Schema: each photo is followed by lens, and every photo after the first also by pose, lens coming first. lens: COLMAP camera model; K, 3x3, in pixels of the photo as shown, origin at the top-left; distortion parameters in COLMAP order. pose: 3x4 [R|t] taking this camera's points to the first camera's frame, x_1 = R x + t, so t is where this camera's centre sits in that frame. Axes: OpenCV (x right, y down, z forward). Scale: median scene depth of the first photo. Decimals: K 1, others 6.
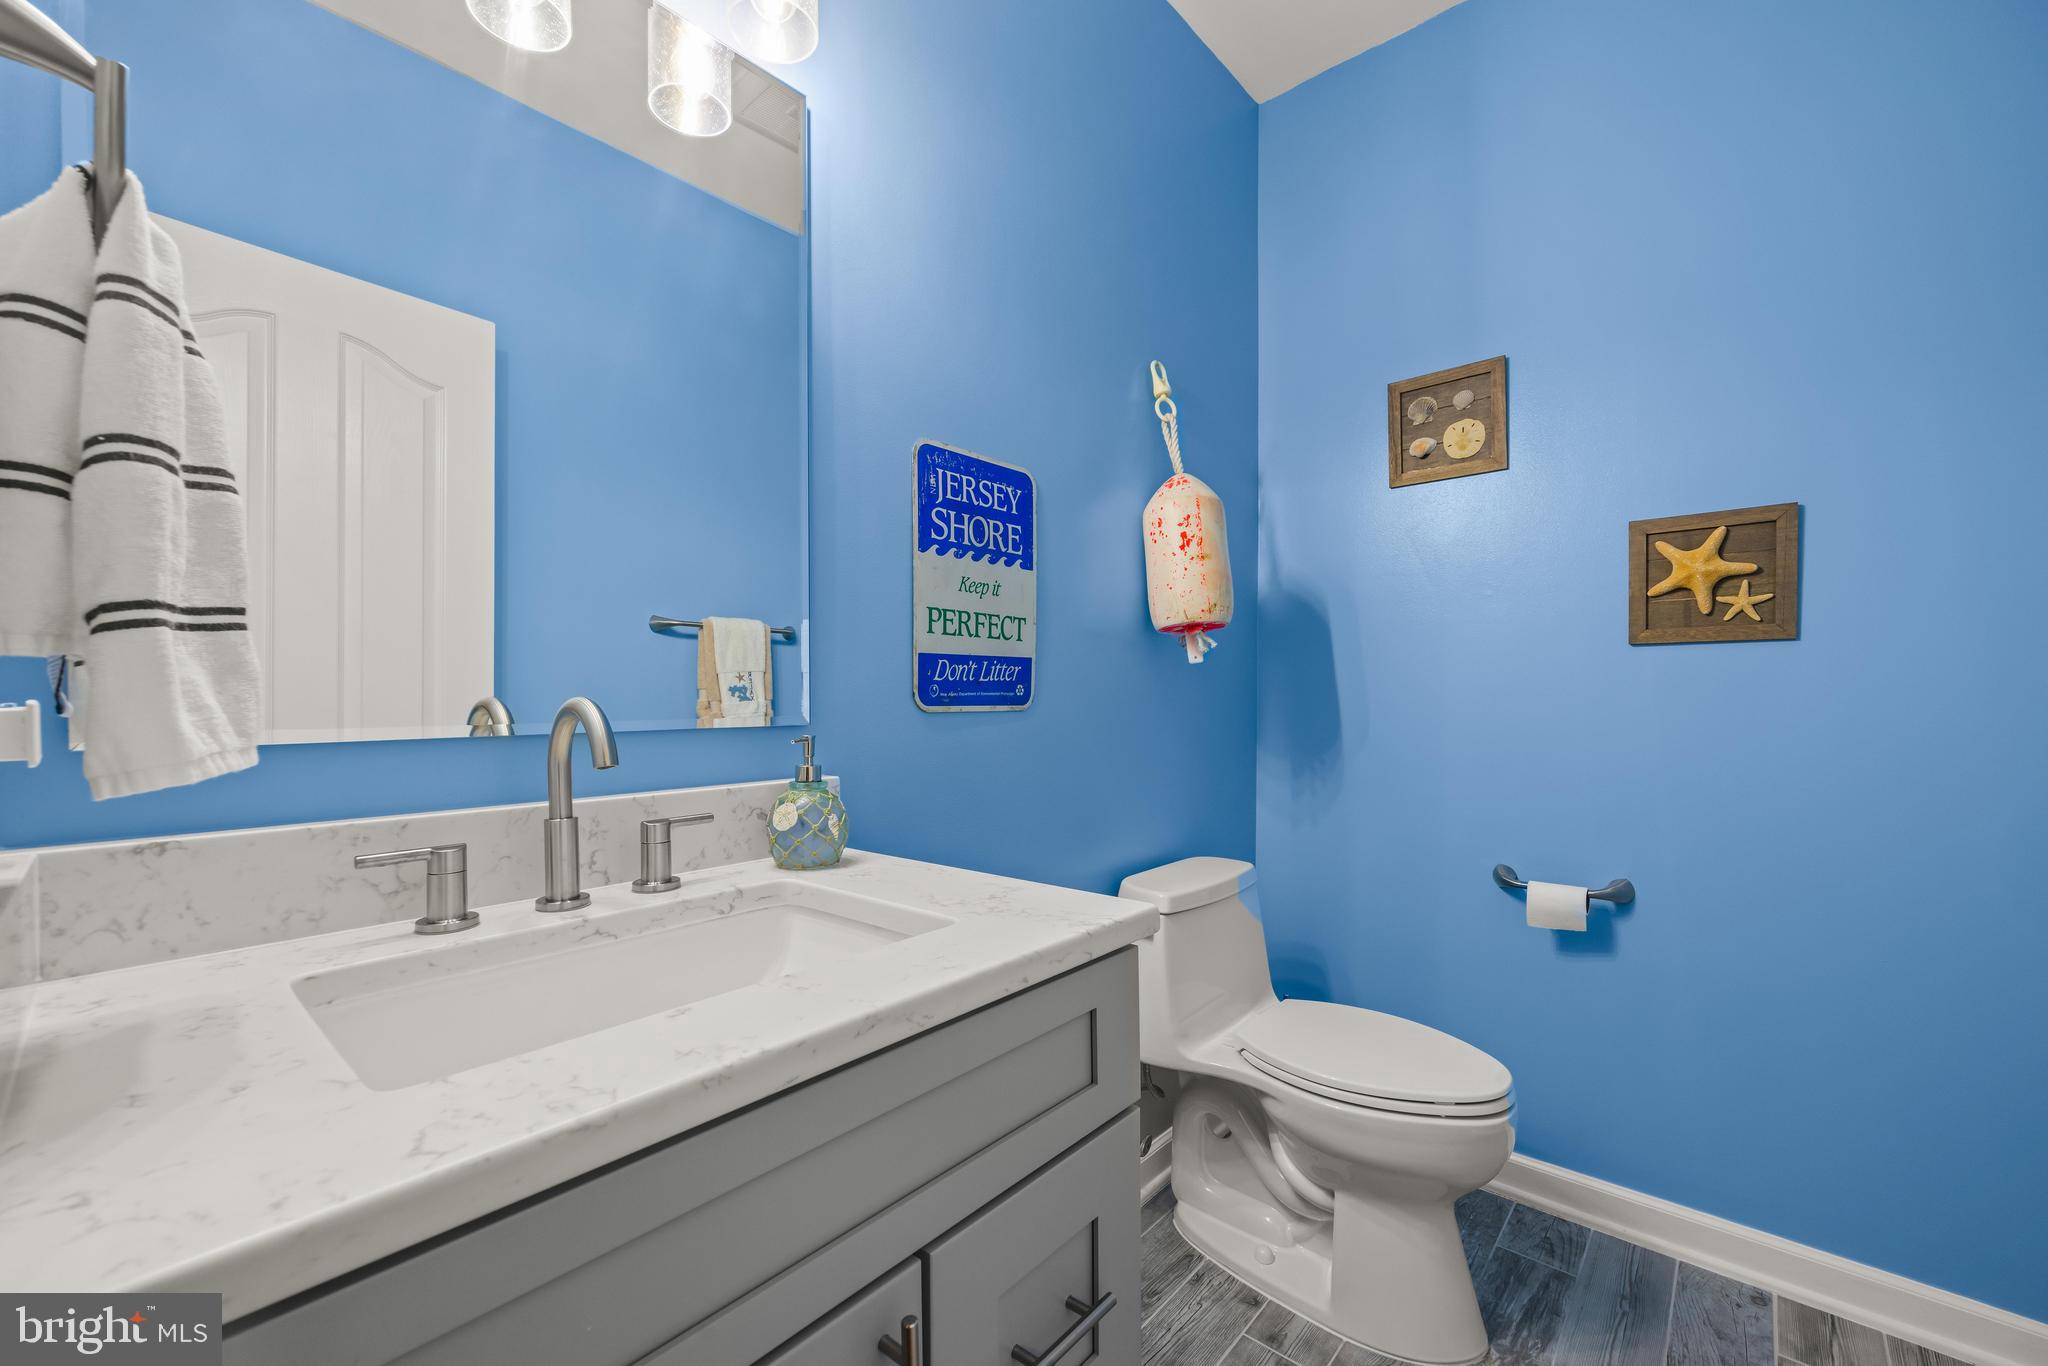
lens RADIAL K [[814.7, 0, 1024.5], [0, 814.7, 682.9], [0, 0, 1]] dist [-0.002483, -0.000394]
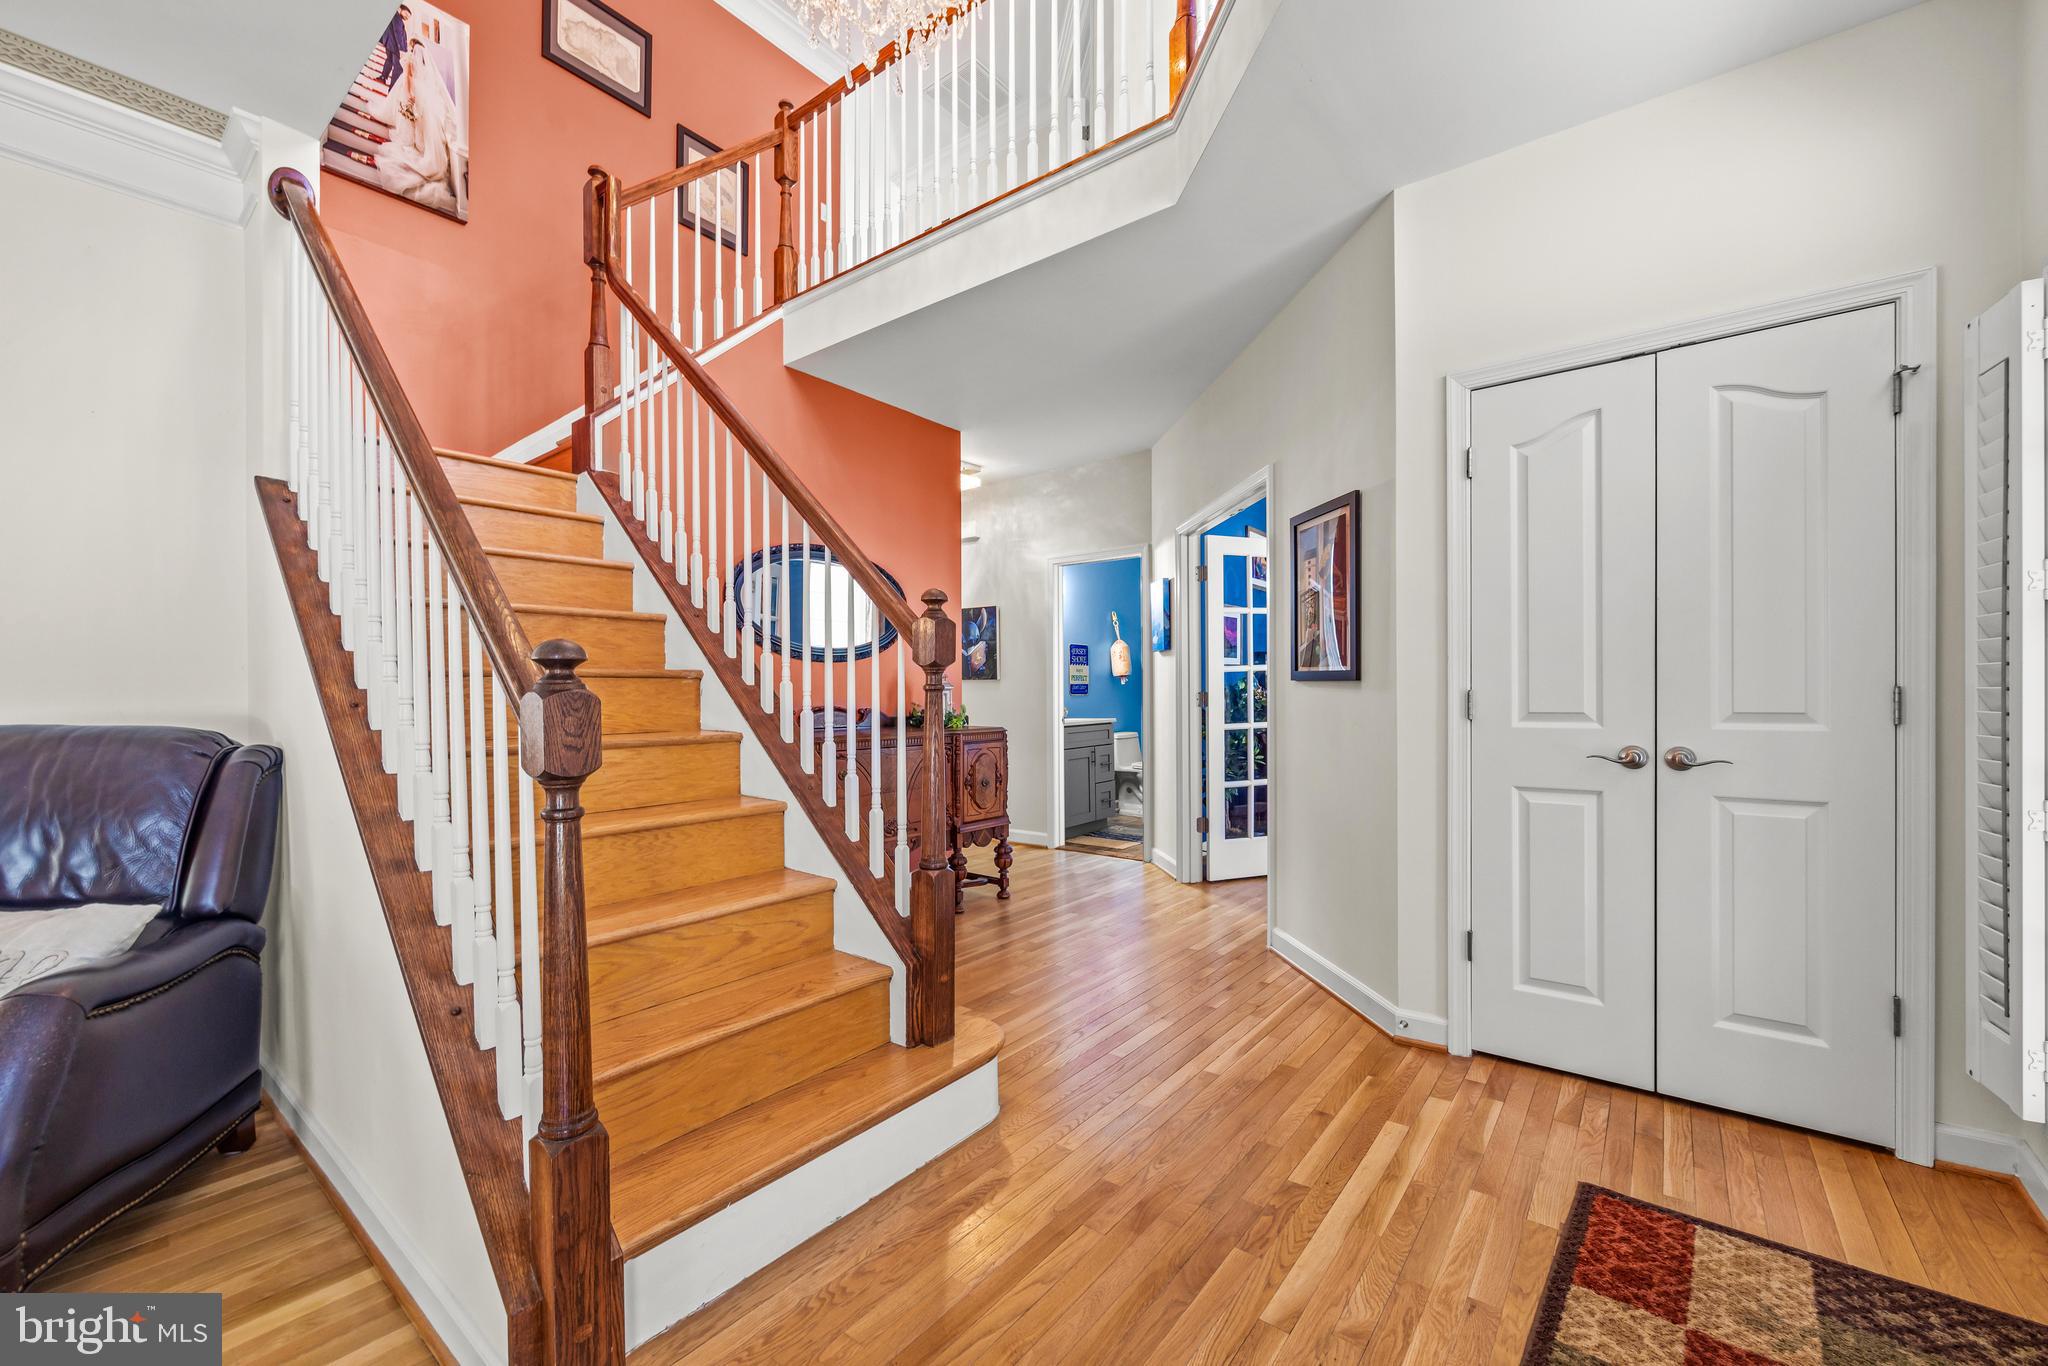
lens RADIAL K [[814.7, 0, 1018.3], [0, 814.7, 684.7], [0, 0, 1]] dist [-0.002483, -0.000394]
pose [[0.997695, -0.010131, 0.067099, -0.708239], [0.010001, 0.999947, 0.002287, -0.043052], [-0.067118, -0.001611, 0.997744, -3.652234]]
